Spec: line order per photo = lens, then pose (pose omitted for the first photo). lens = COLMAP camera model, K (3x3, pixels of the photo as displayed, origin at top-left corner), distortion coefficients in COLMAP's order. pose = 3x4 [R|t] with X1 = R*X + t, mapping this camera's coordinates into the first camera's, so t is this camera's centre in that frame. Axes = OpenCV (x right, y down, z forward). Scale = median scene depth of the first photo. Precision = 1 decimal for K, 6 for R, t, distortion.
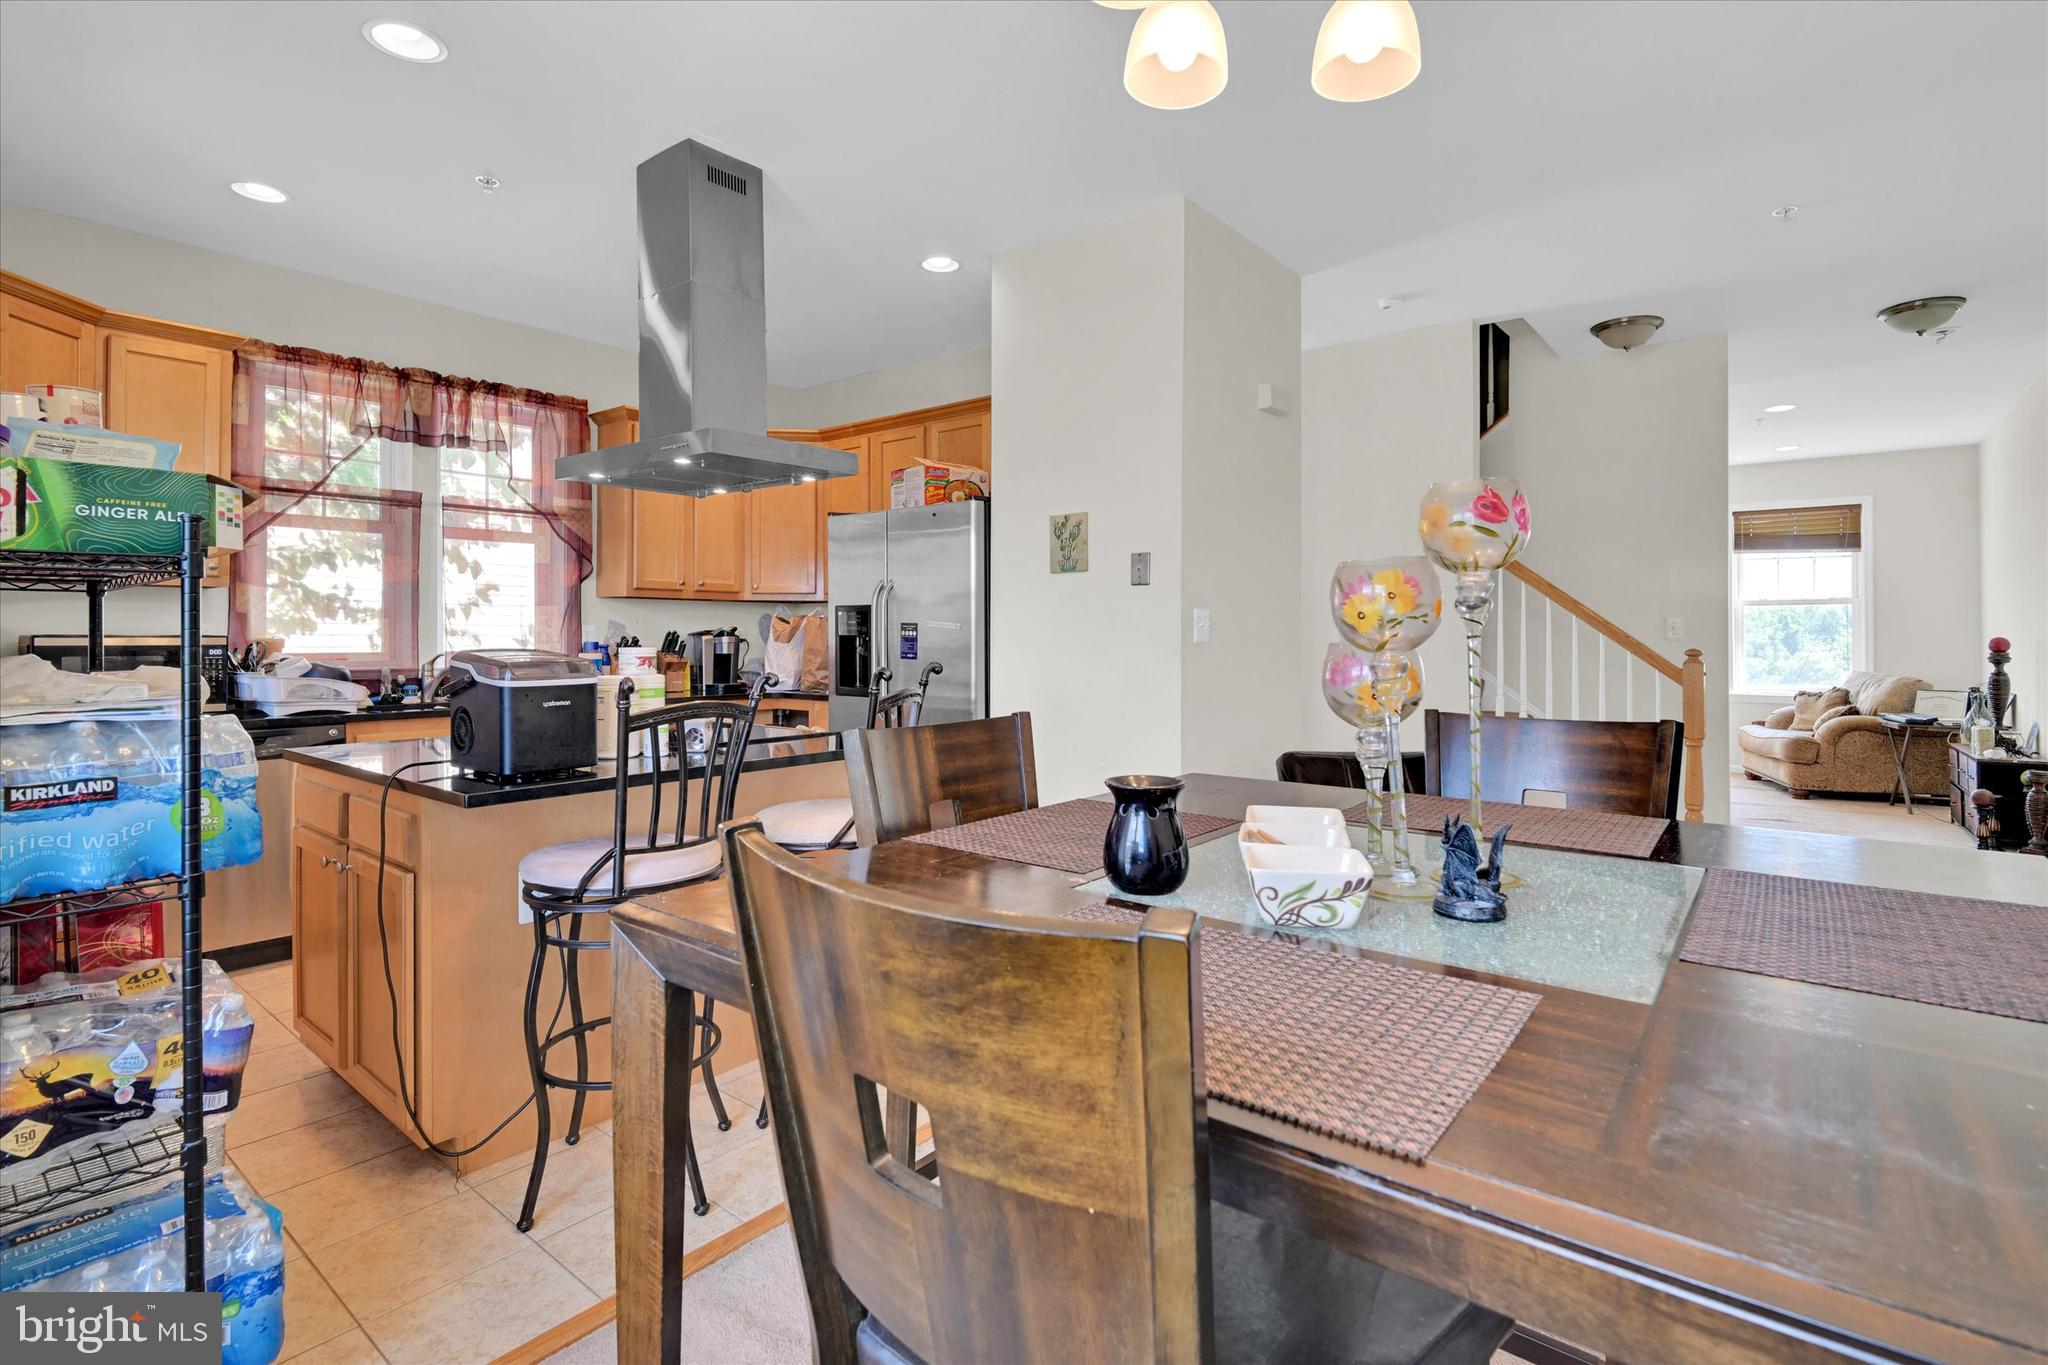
lens RADIAL K [[966.2, 0, 1023.9], [0, 966.2, 632.1], [0, 0, 1]] dist [0.002751, 0.000412]
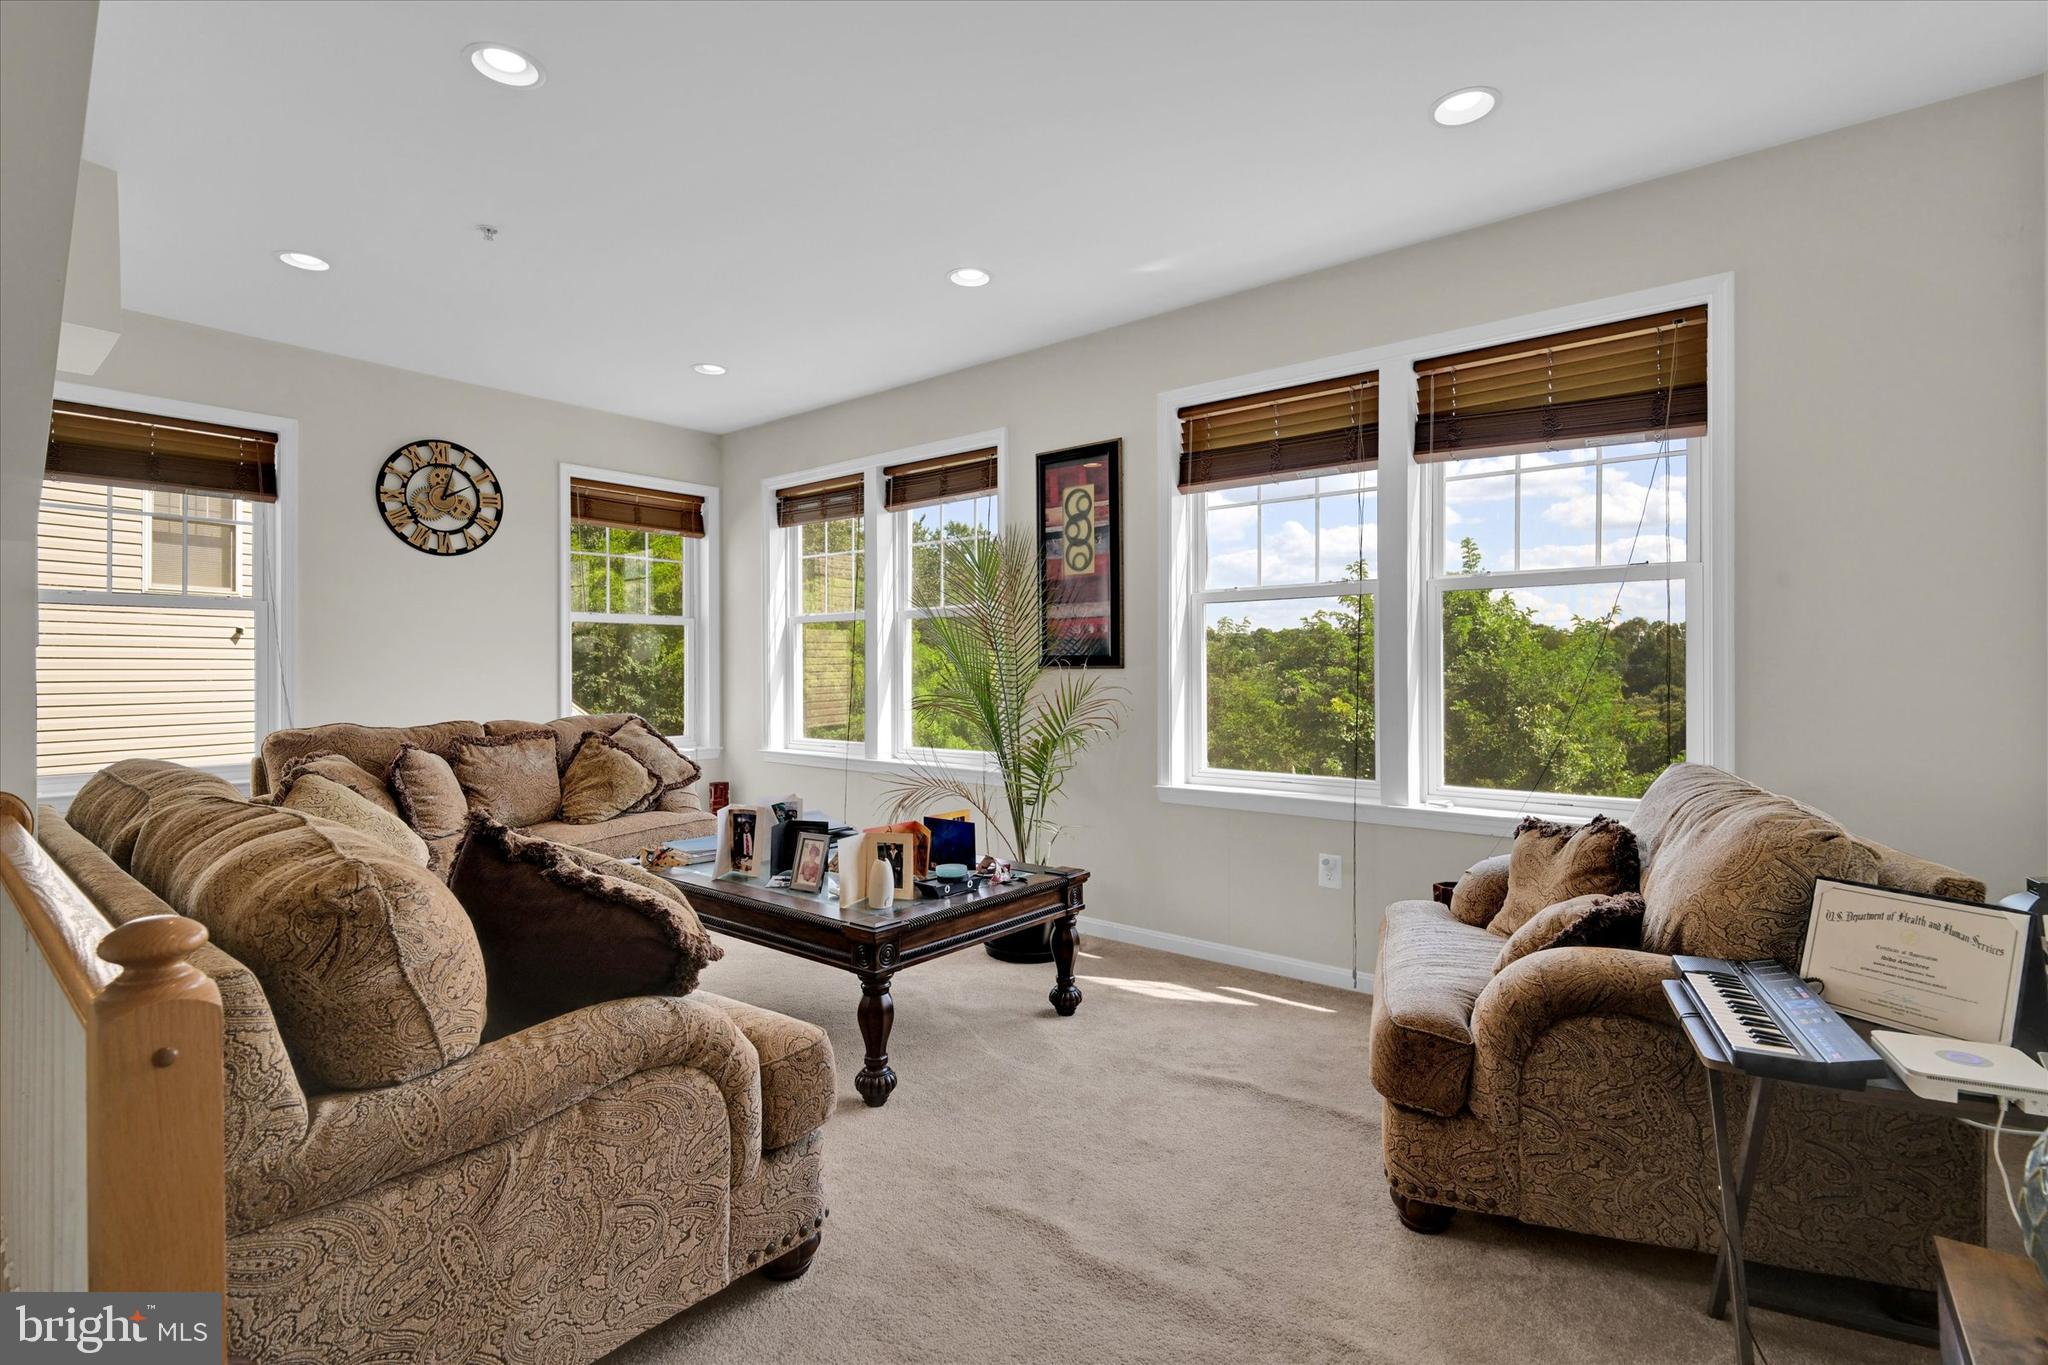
lens RADIAL K [[954.1, 0, 1031.7], [0, 954.1, 679.9], [0, 0, 1]] dist [-0.001238, -0.000643]
pose [[0.999992, 0.001894, 0.003527, 0.693884], [-0.001926, 0.999957, 0.009098, 0.008451], [-0.003509, -0.009105, 0.999952, 0.729609]]
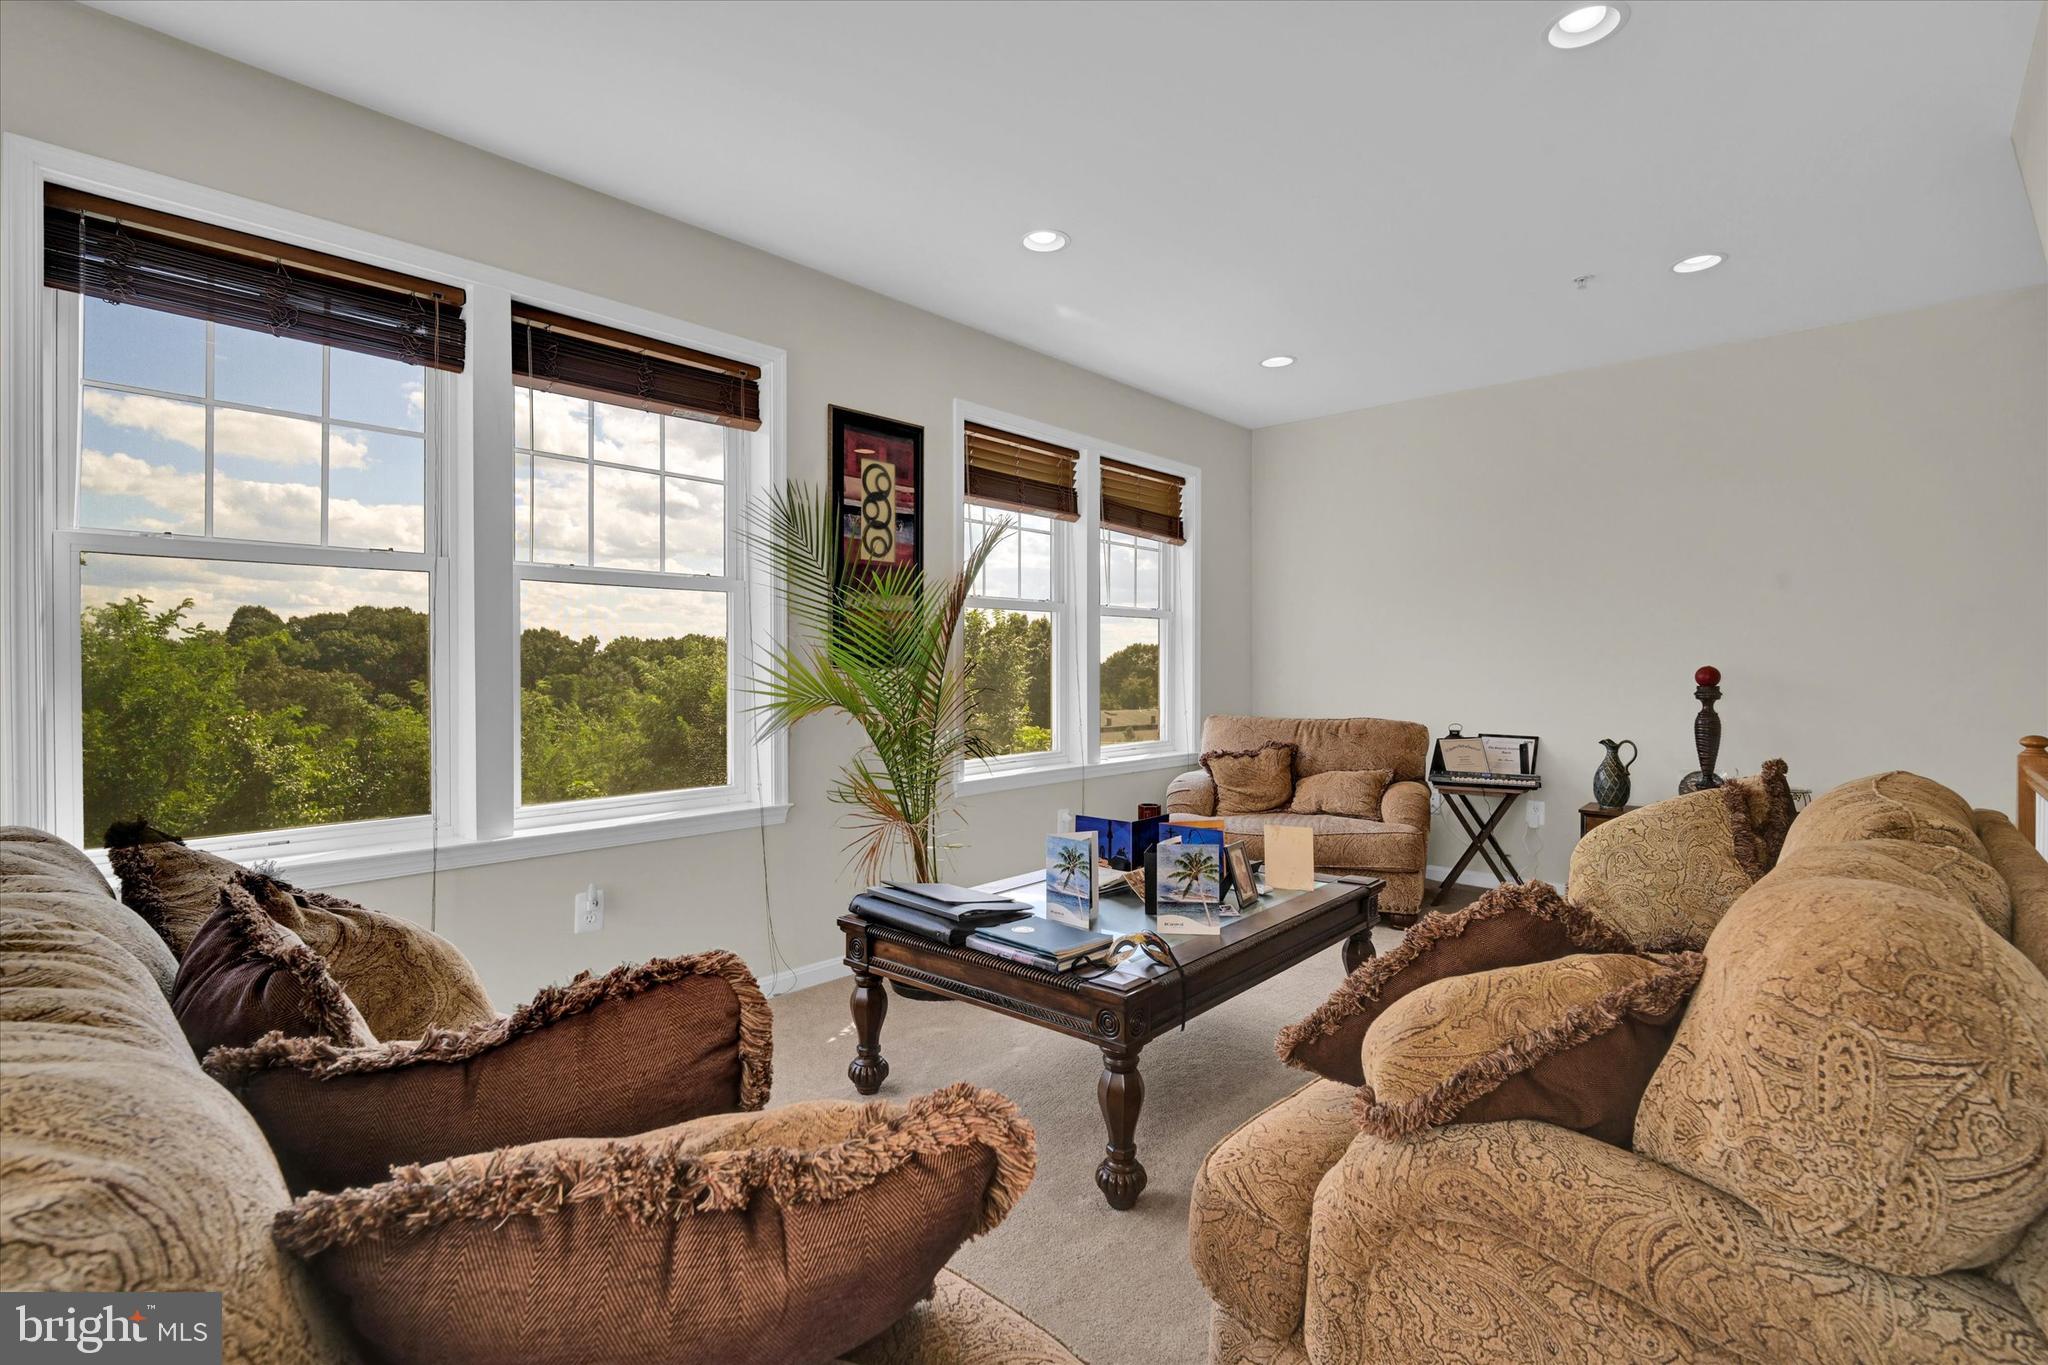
lens RADIAL K [[985.7, 0, 1019.8], [0, 985.7, 677.9], [0, 0, 1]] dist [0.001322, -0.006816]
pose [[0.034268, -0.012626, 0.999333, 0.182259], [-0.004191, 0.999910, 0.012777, 0.005299], [-0.999404, -0.004626, 0.034212, 1.228067]]
